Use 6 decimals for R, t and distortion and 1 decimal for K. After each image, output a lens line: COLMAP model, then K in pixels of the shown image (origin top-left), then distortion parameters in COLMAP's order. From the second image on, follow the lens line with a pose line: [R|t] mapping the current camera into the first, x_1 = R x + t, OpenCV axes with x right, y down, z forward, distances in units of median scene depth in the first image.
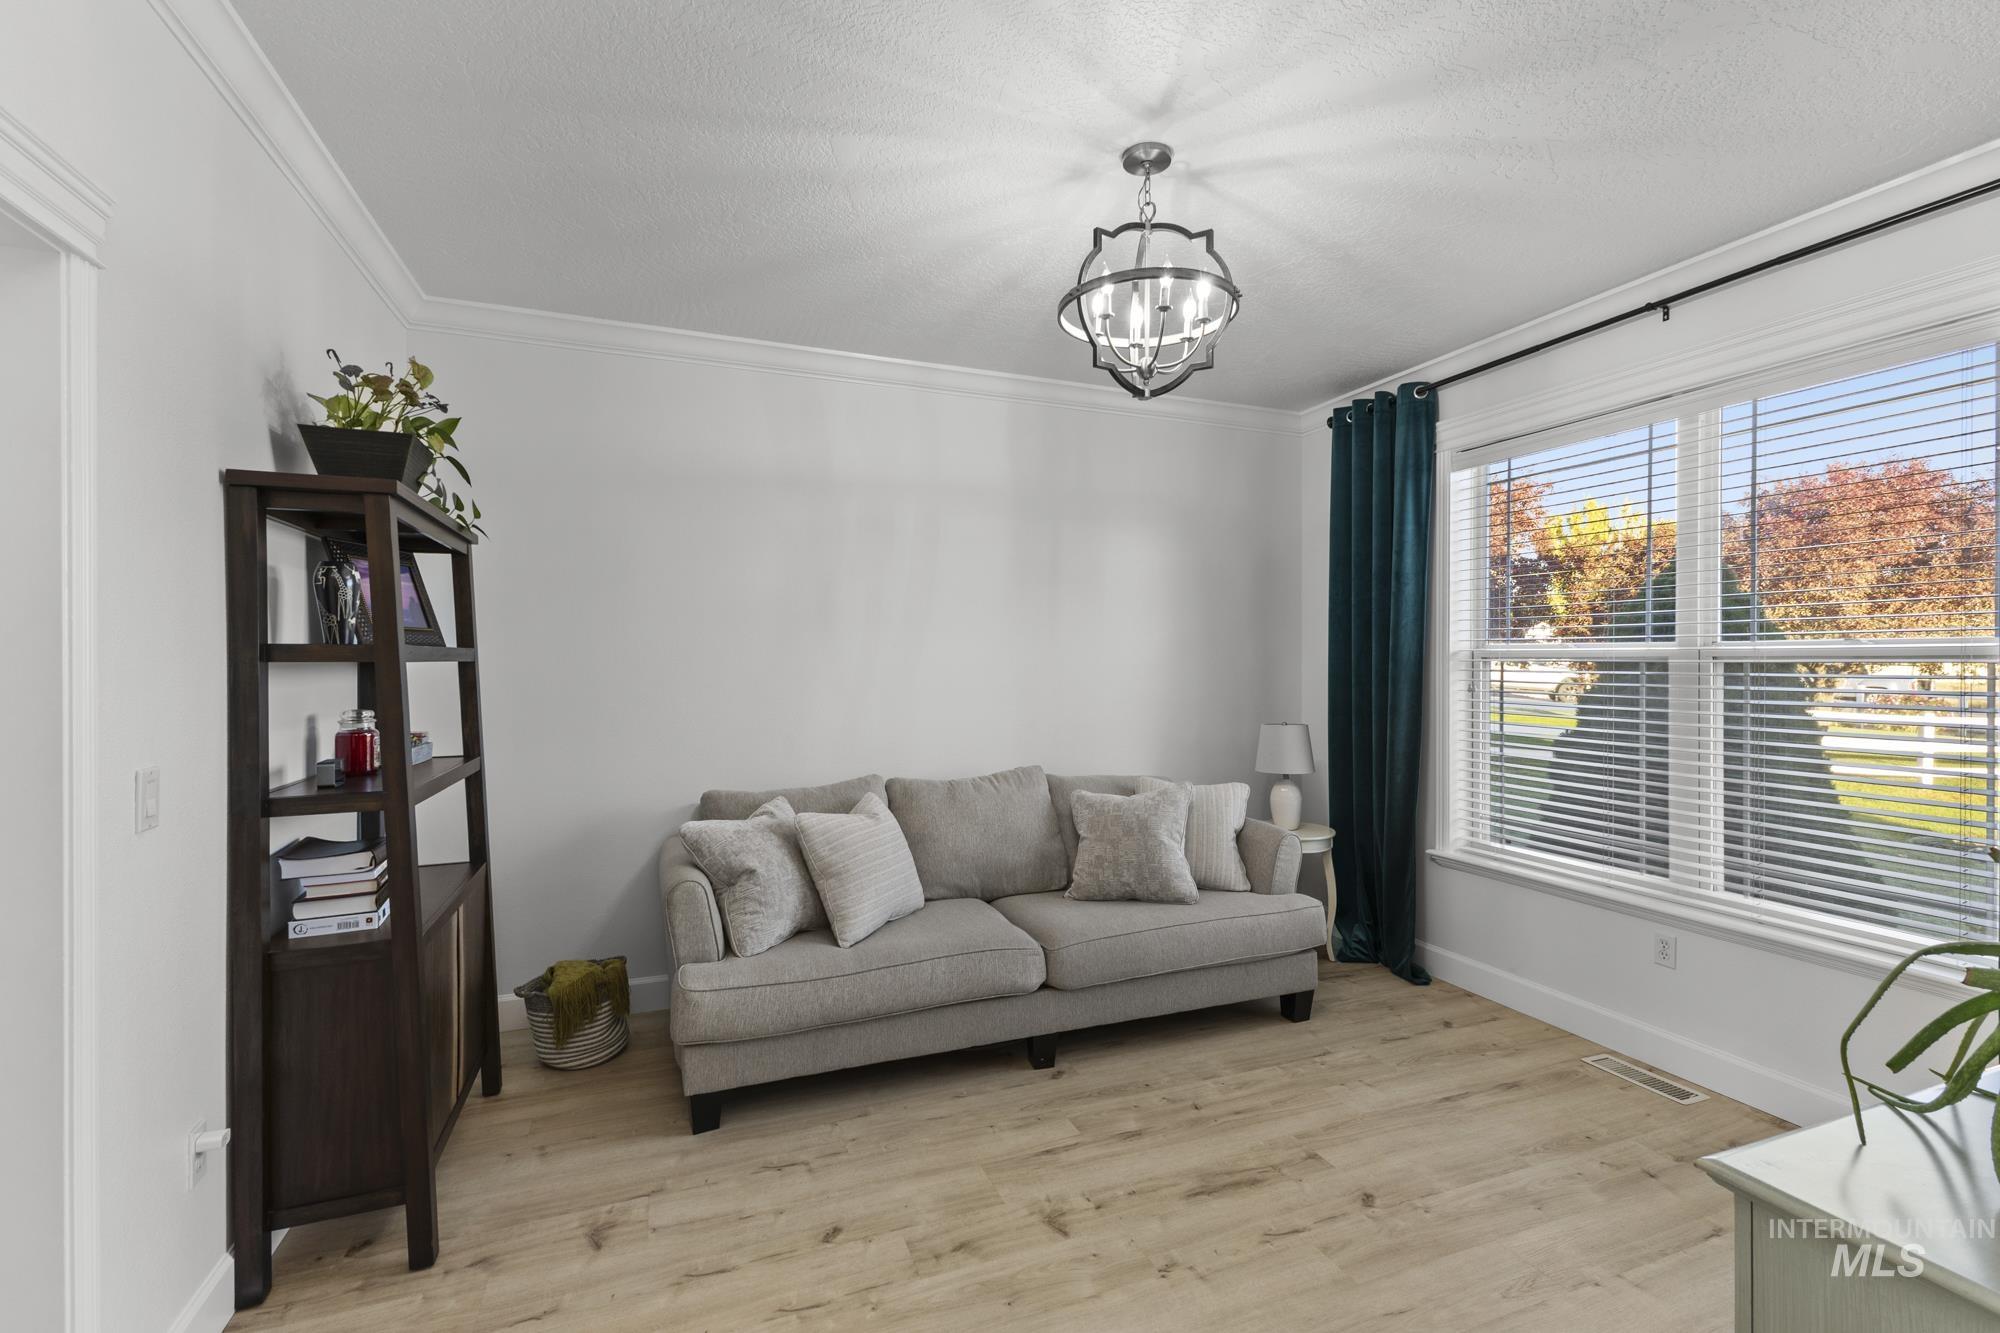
lens RADIAL K [[853.6, 0, 1005.1], [0, 853.6, 669.2], [0, 0, 1]] dist [0.003229, -0.001078]
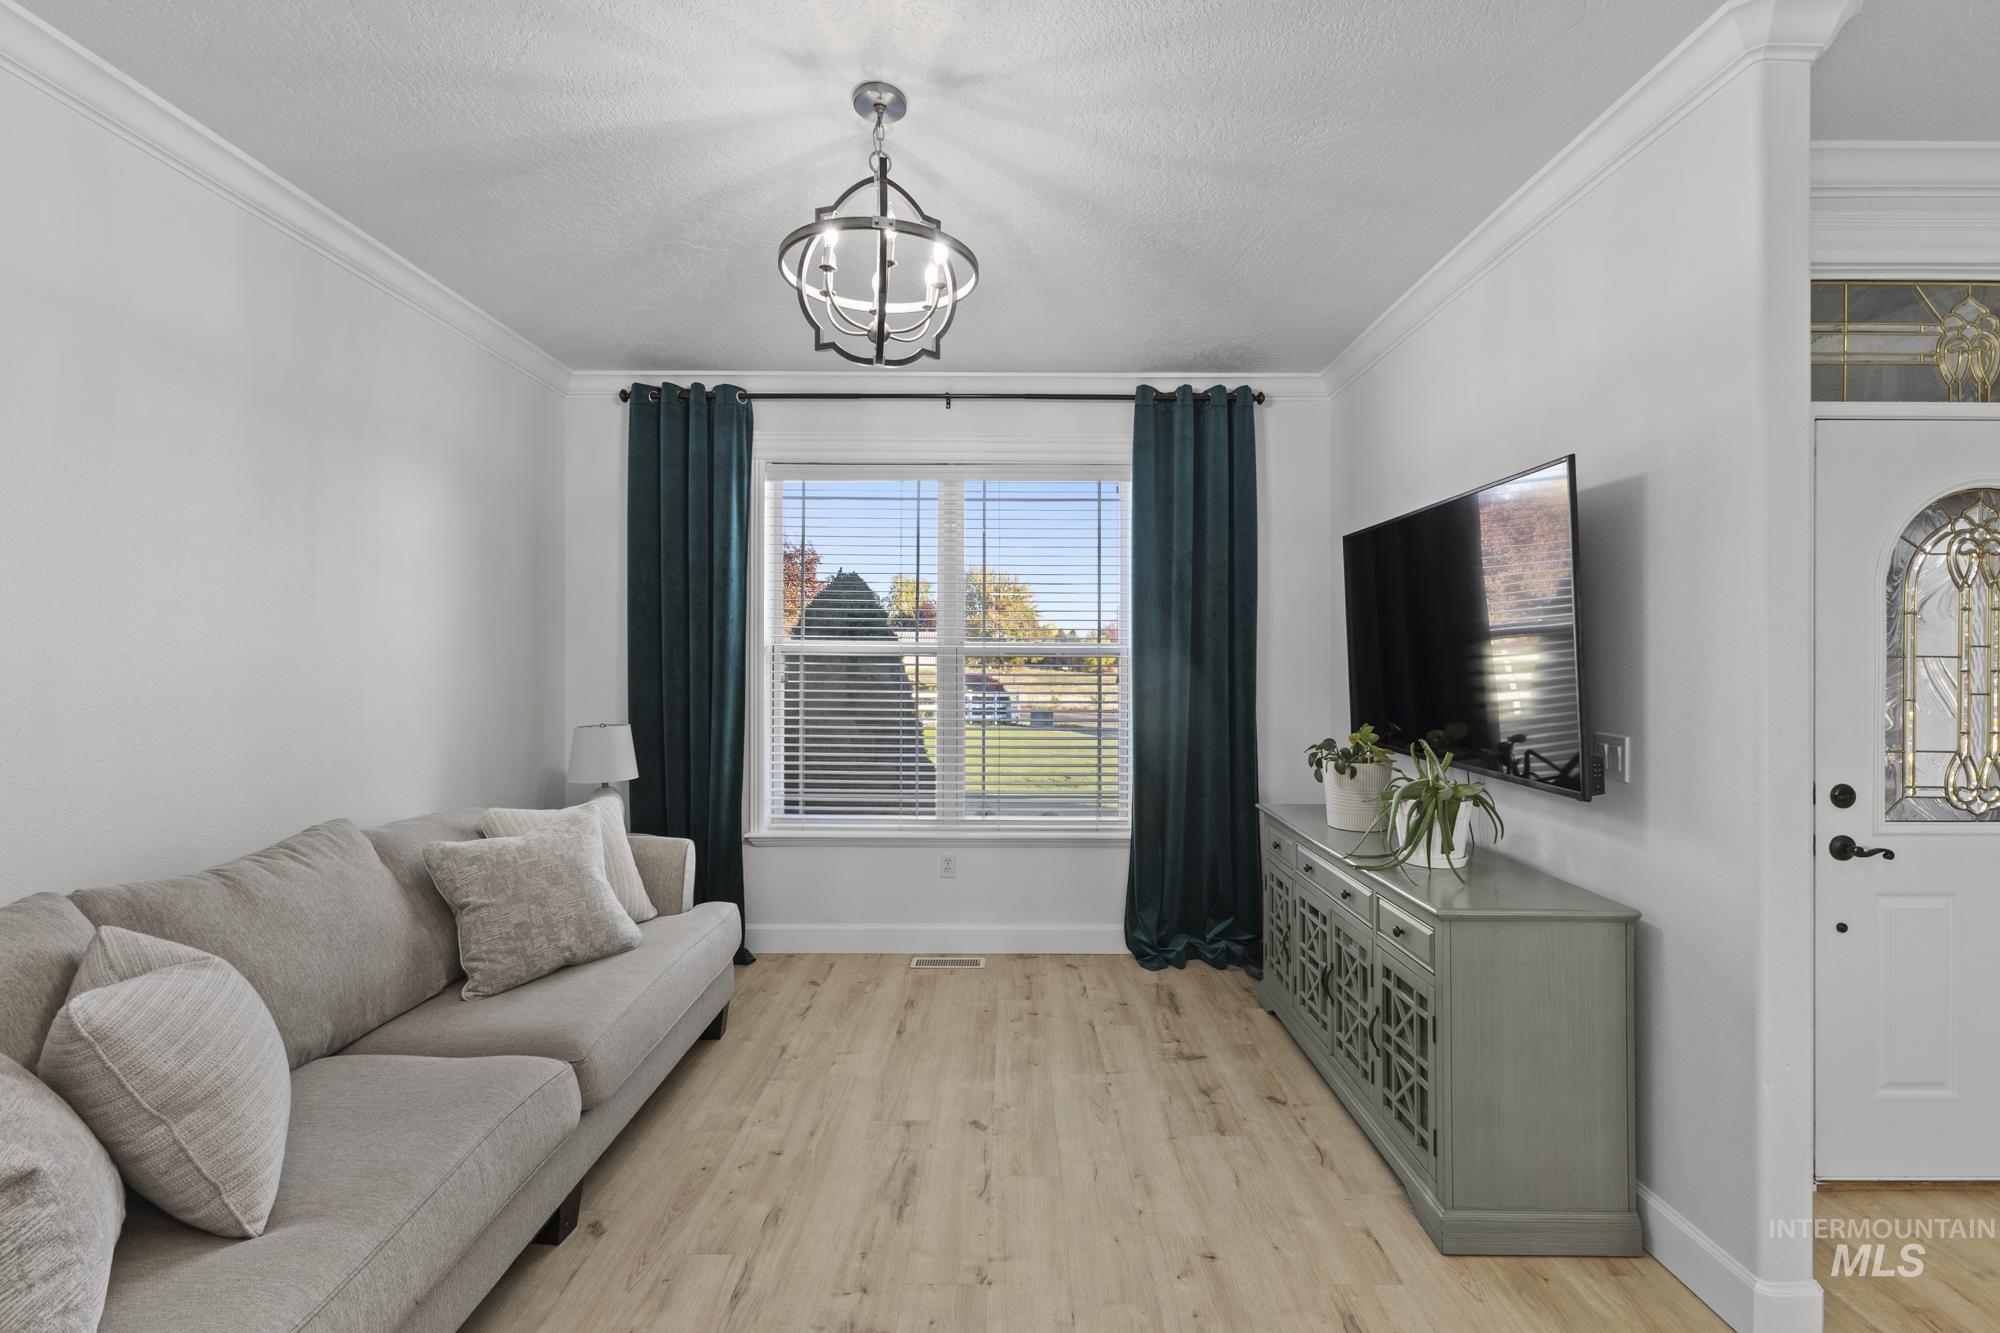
lens RADIAL K [[853.6, 0, 1002.8], [0, 853.6, 656.8], [0, 0, 1]] dist [0.003229, -0.001078]
pose [[0.369344, 0.002914, 0.929288, -0.473374], [0.004743, 0.999976, -0.005020, -0.000049], [-0.929281, 0.006261, 0.369321, 0.409359]]
